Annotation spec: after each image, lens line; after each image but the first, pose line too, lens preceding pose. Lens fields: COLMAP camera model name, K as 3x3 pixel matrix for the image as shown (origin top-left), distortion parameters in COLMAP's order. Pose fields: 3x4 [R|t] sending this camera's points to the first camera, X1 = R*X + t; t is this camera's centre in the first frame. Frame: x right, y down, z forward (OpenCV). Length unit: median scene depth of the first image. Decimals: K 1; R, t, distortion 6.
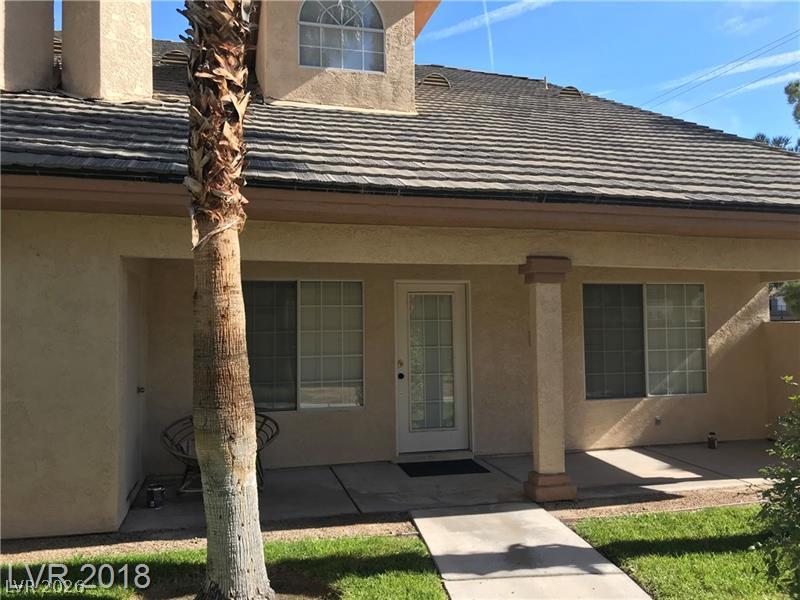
lens RADIAL K [[656.1, 0, 402.6], [0, 656.1, 301.3], [0, 0, 1]] dist [0.036158, -0.048590]
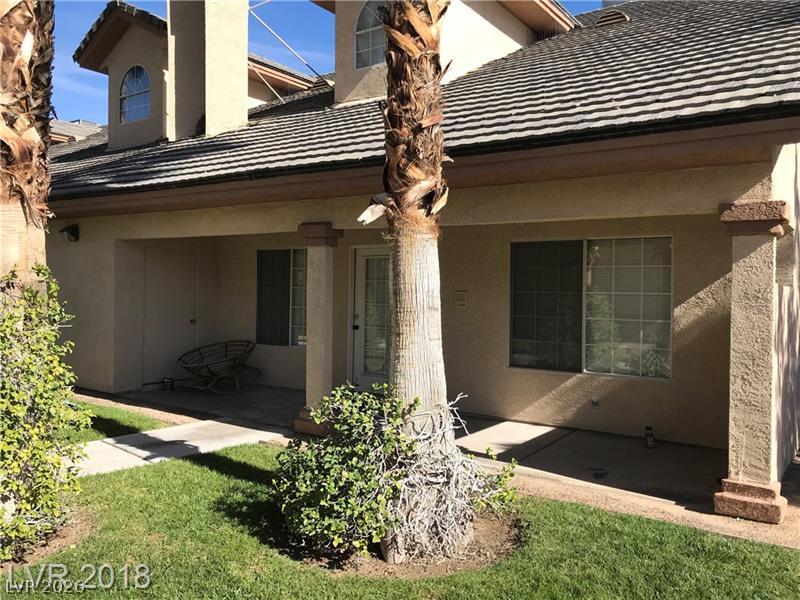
lens RADIAL K [[656.1, 0, 403.3], [0, 656.1, 298.9], [0, 0, 1]] dist [0.036158, -0.048590]
pose [[0.650862, 0.029969, -0.758604, 0.867245], [0.006183, 0.998978, 0.044769, 0.010312], [0.759171, -0.033829, 0.650012, 0.276149]]
